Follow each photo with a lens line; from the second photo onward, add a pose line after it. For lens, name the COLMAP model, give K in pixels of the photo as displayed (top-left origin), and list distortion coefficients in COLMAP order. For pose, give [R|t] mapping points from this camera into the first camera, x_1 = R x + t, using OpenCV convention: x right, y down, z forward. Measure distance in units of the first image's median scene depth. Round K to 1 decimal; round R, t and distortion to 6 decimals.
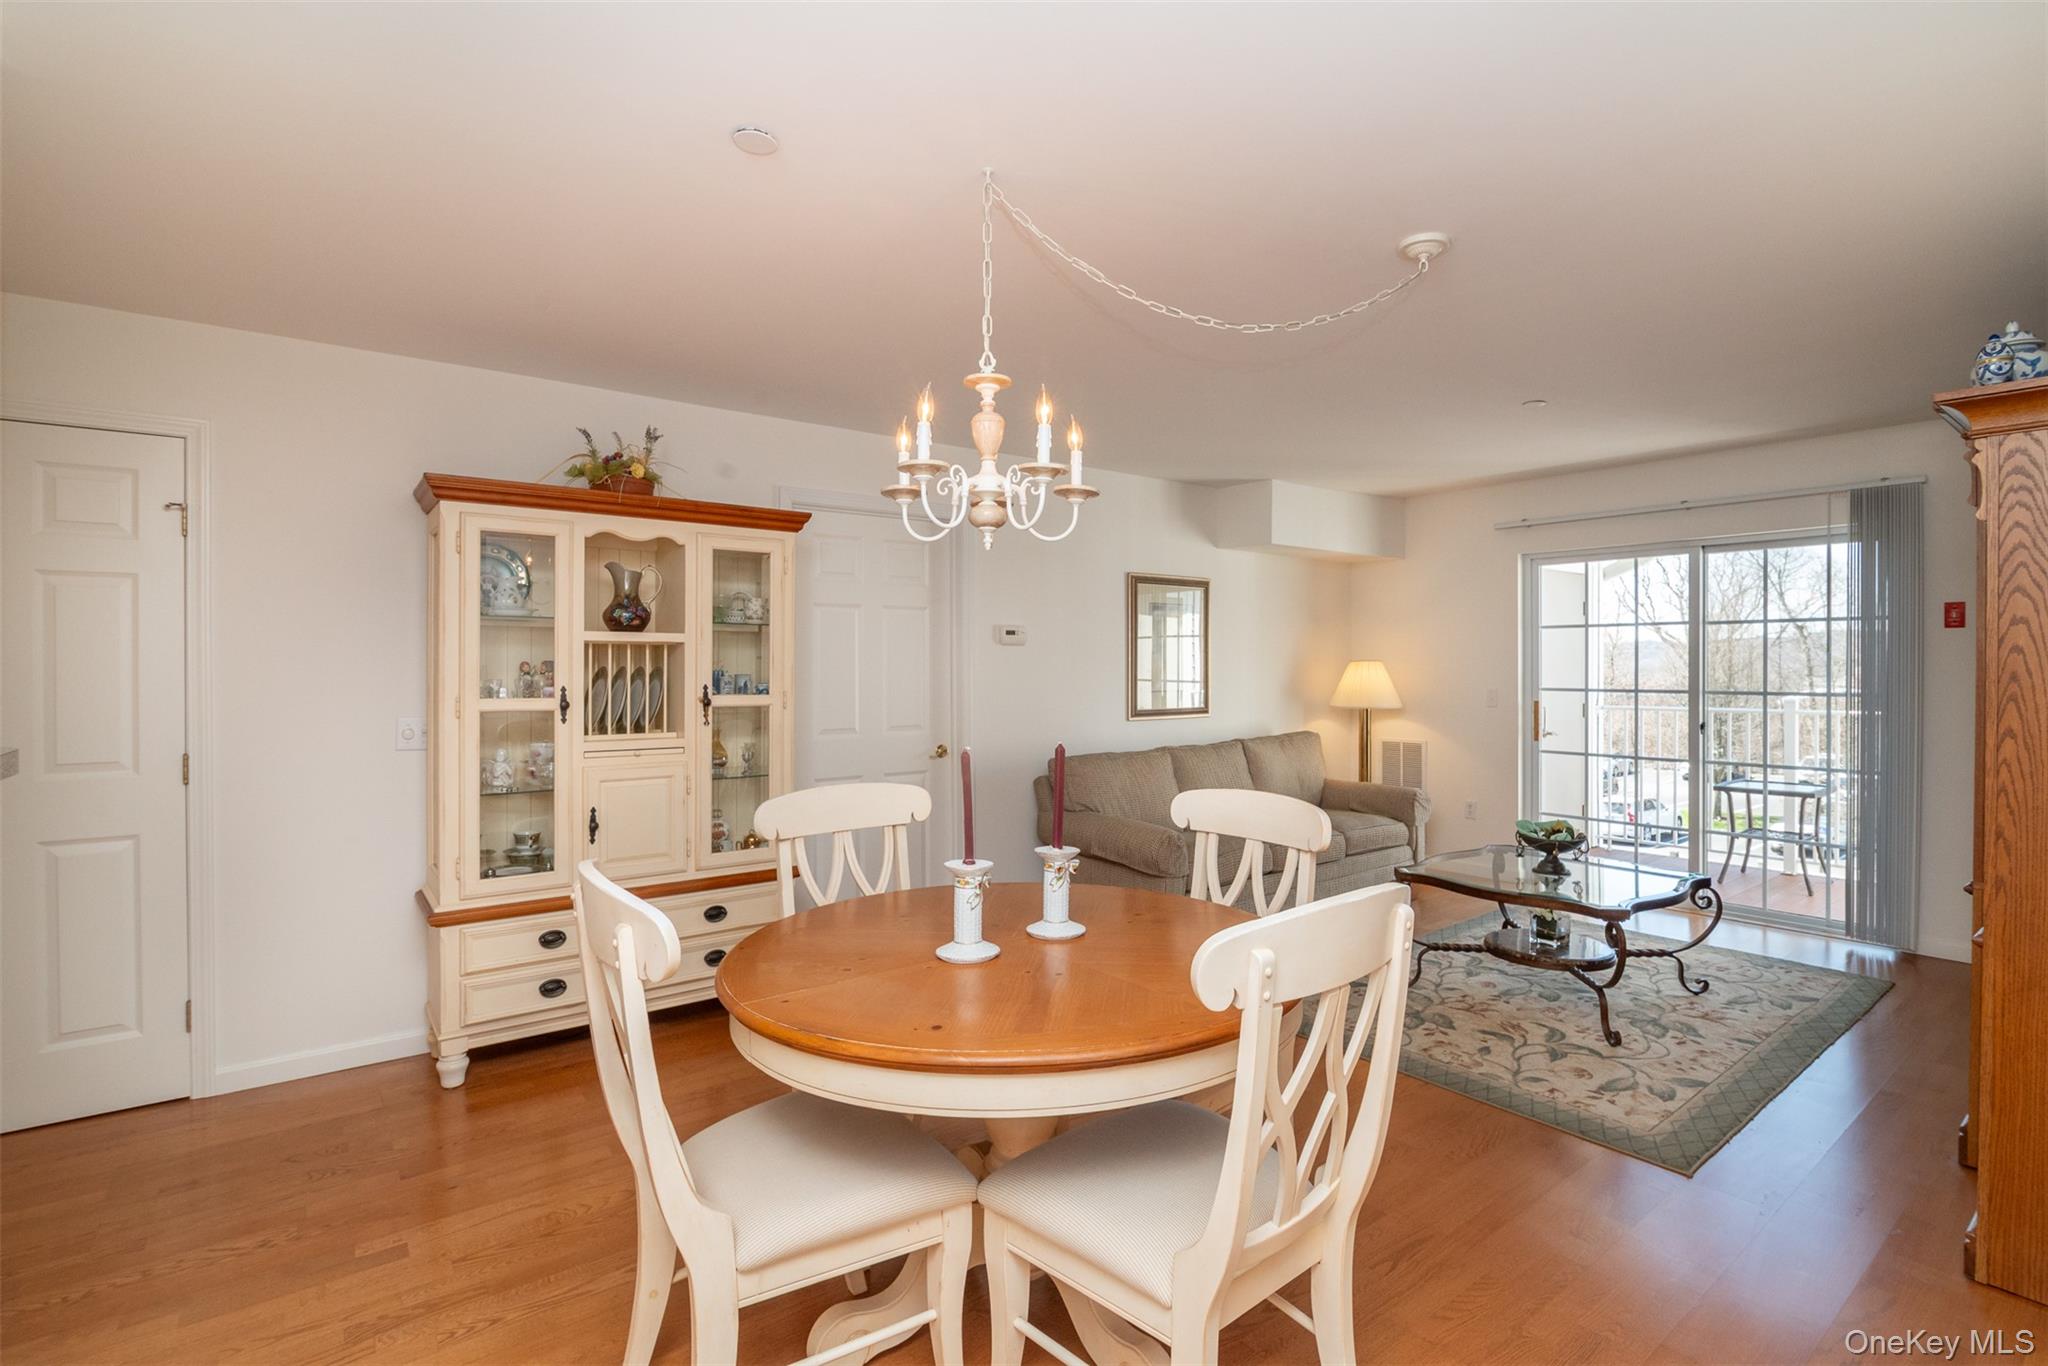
lens RADIAL K [[1039.2, 0, 993.2], [0, 1039.2, 671.8], [0, 0, 1]] dist [-0.051891, 0.049912]
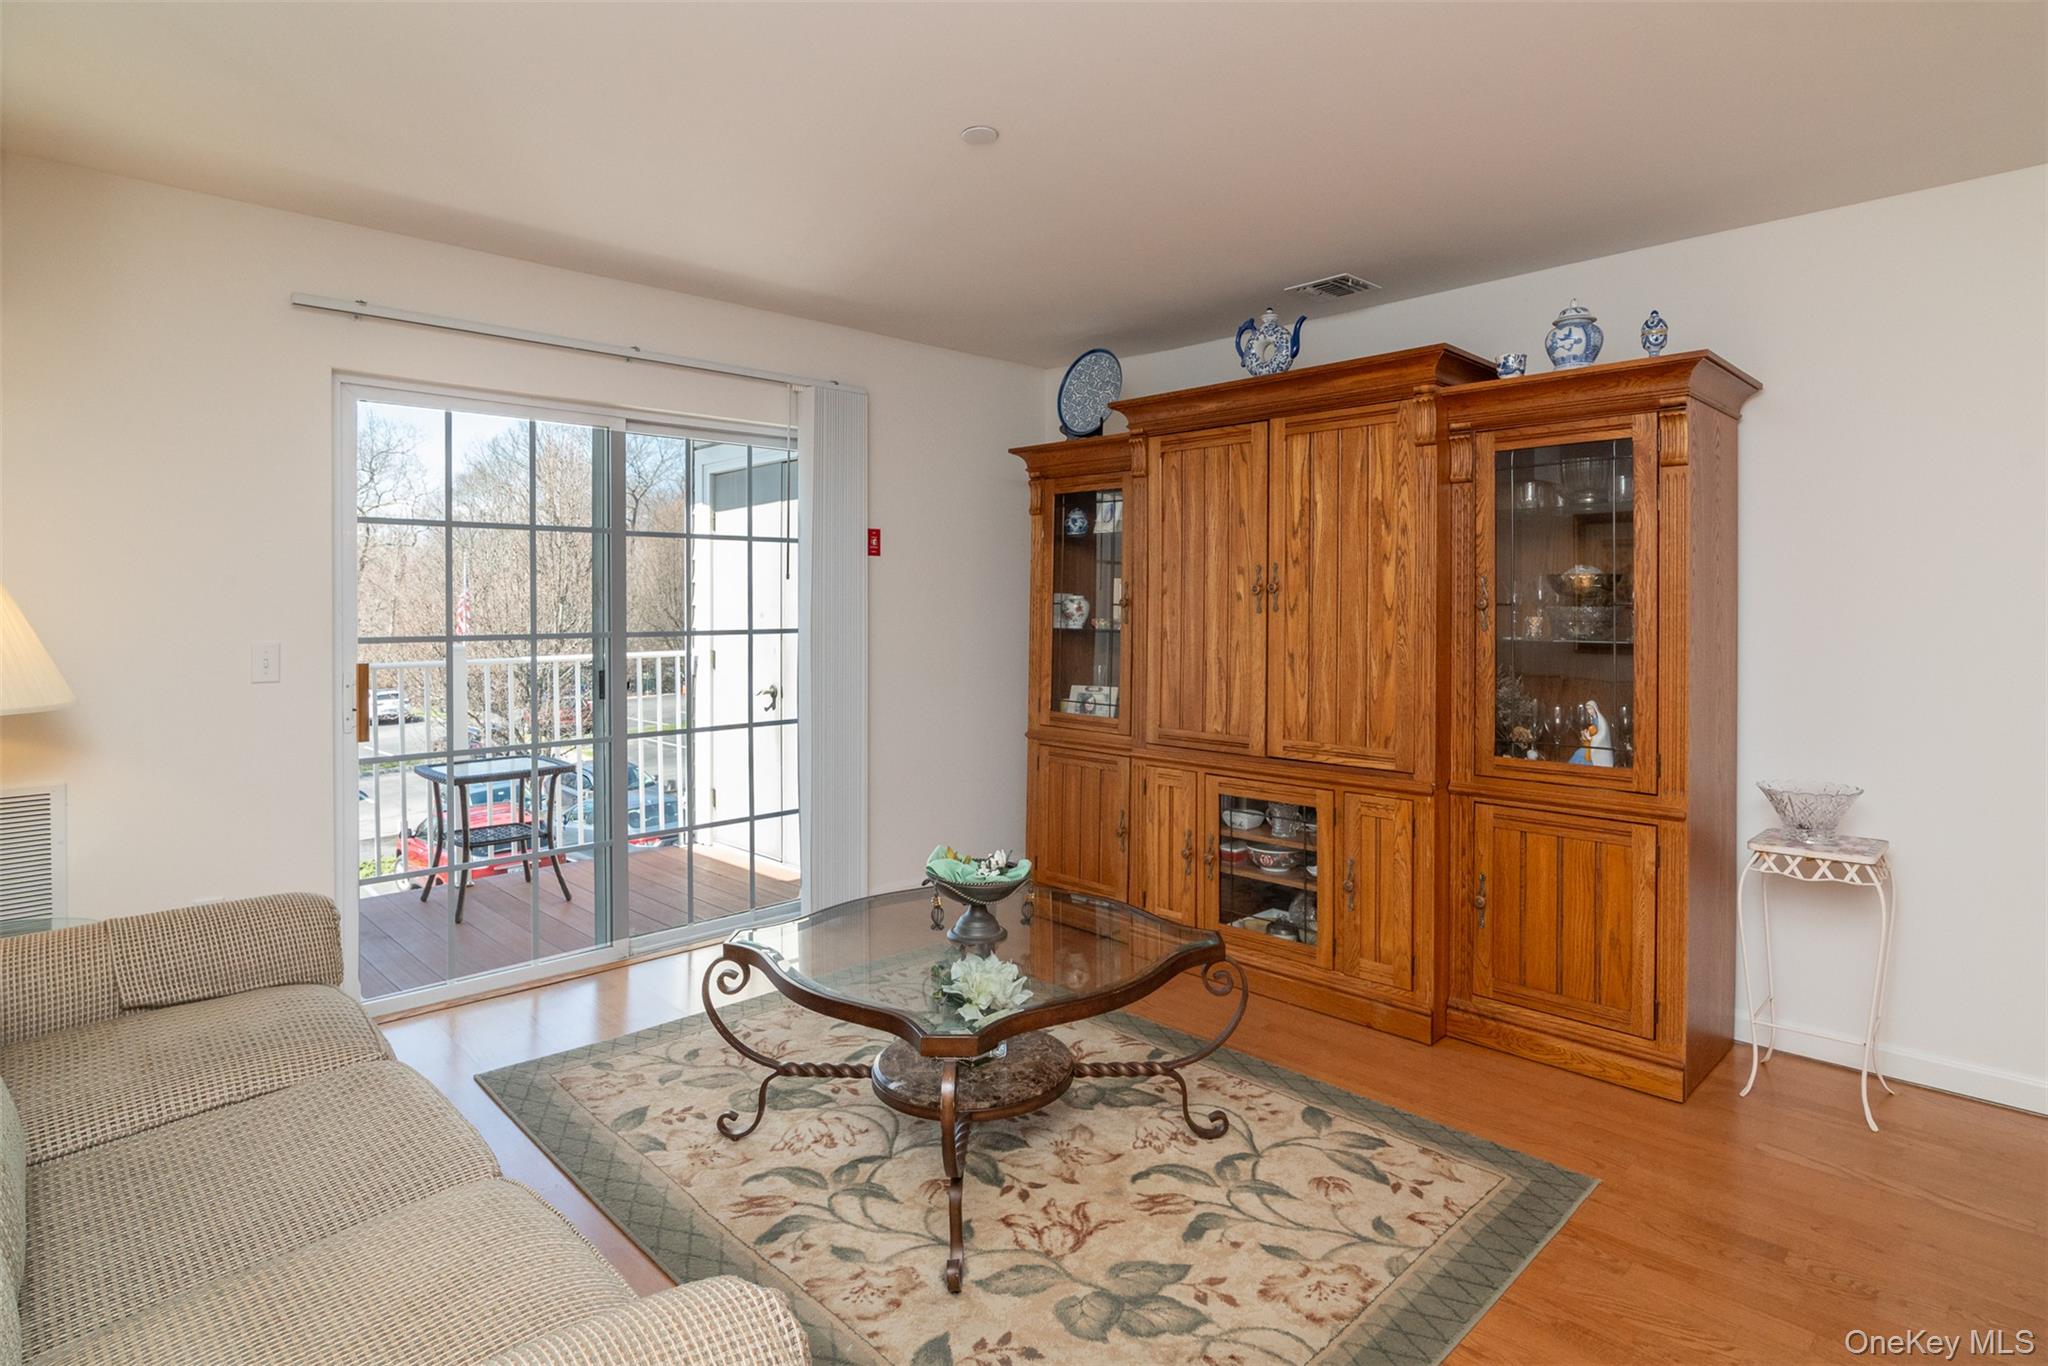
lens RADIAL K [[1103.1, 0, 1024.4], [0, 1103.1, 607.0], [0, 0, 1]] dist [-0.012507, -0.001392]
pose [[-0.177367, -0.001276, 0.984144, -0.095557], [0.011036, 0.999934, 0.003286, 0.003257], [-0.984083, 0.011444, -0.177341, 1.176411]]
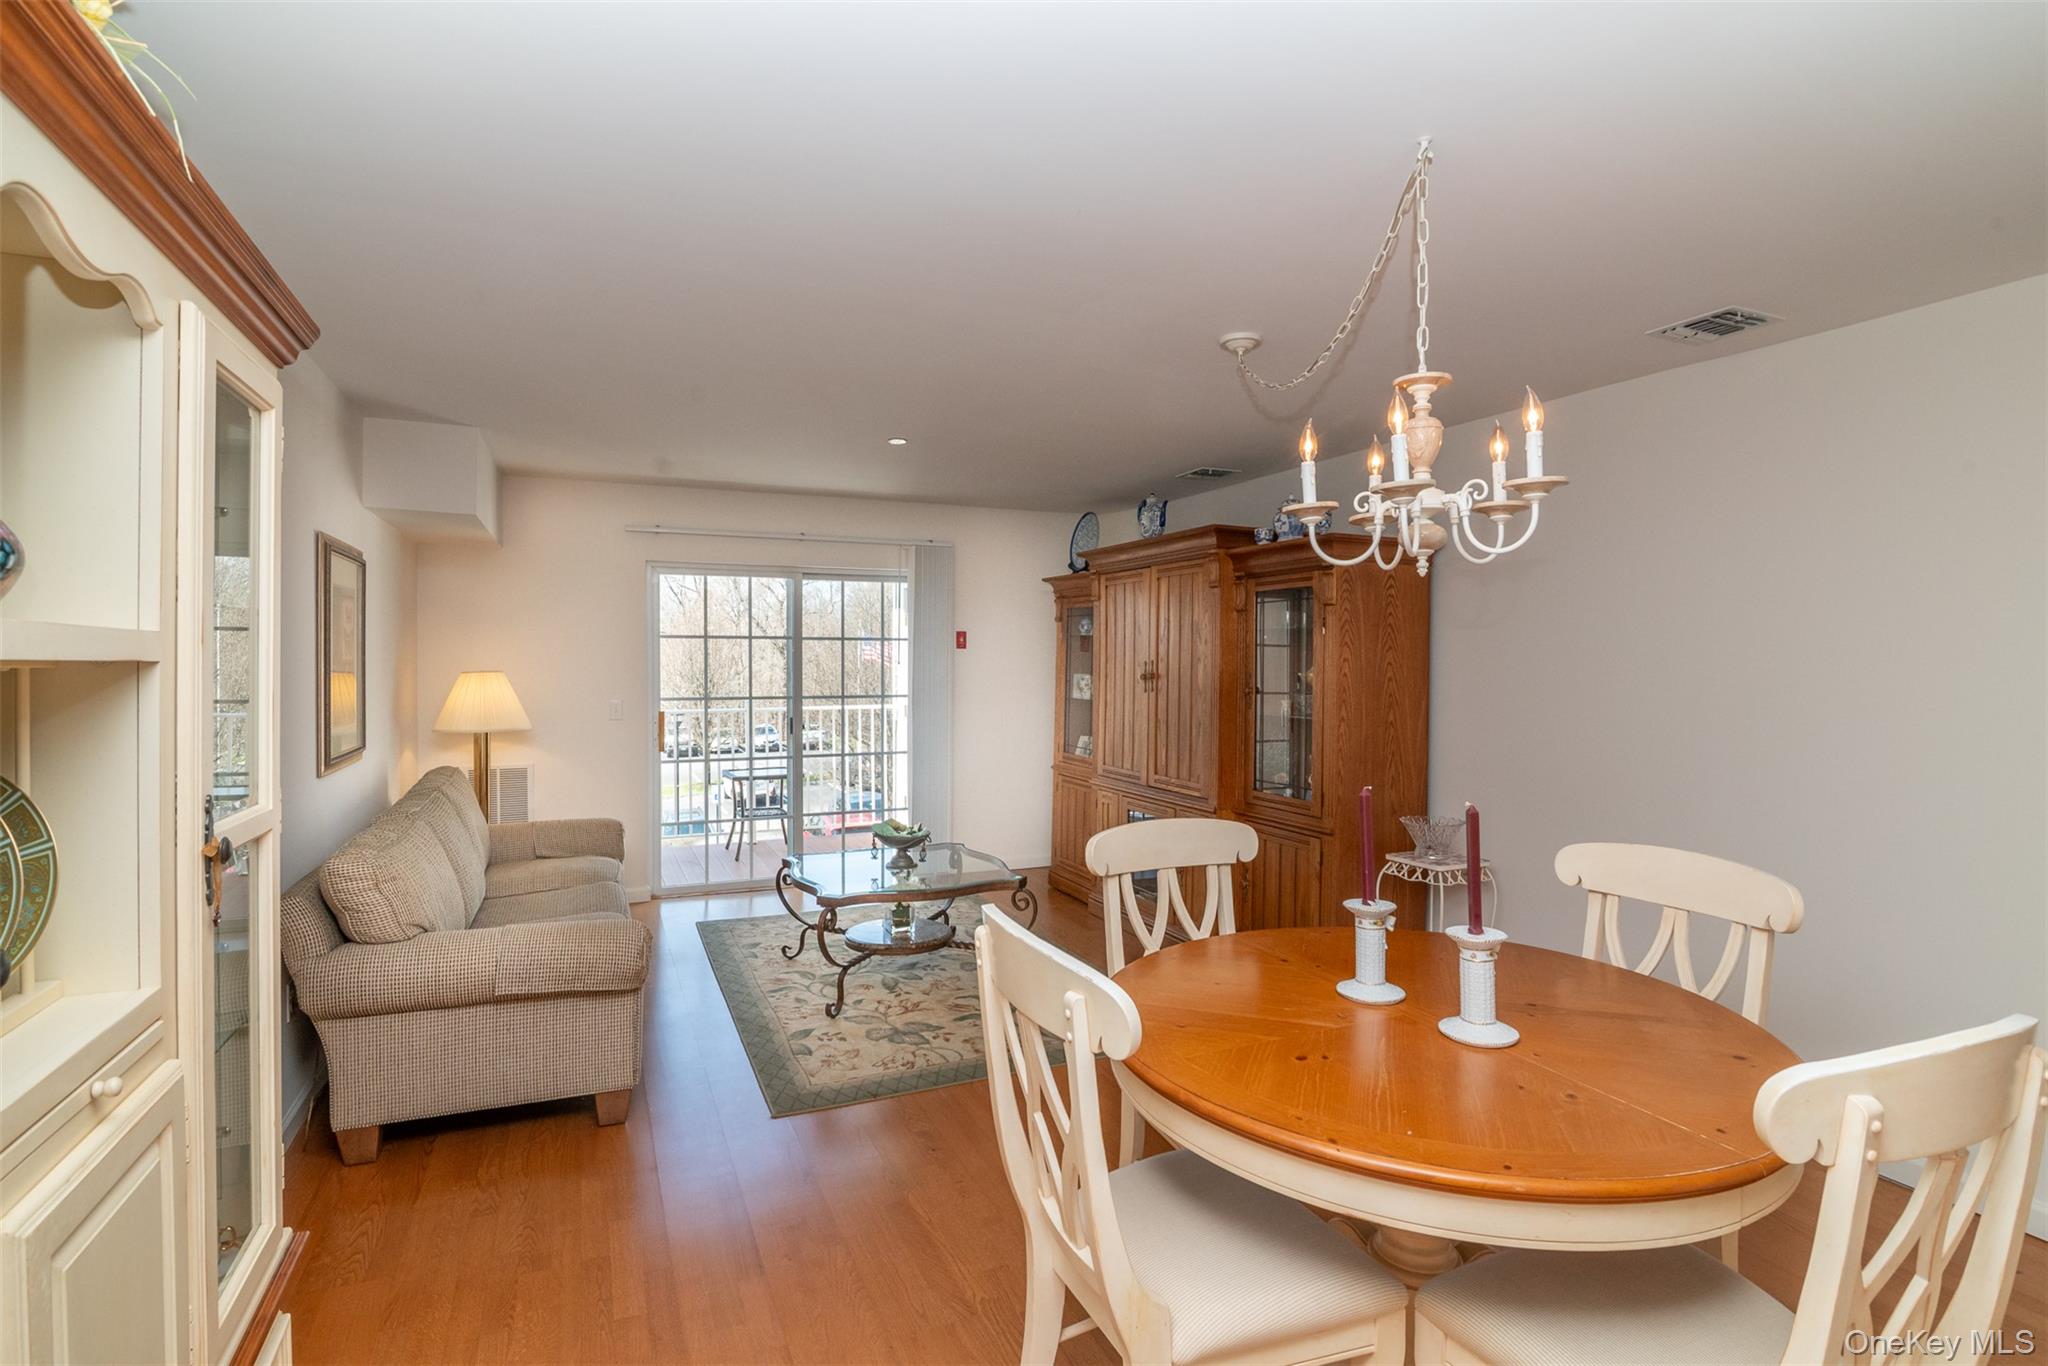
lens RADIAL K [[1039.2, 0, 993.2], [0, 1039.2, 671.8], [0, 0, 1]] dist [-0.051891, 0.049912]
pose [[0.211603, -0.011681, 0.977286, -0.571179], [0.003679, 0.999931, 0.011156, -0.029271], [-0.977349, 0.001235, 0.211631, 0.722795]]
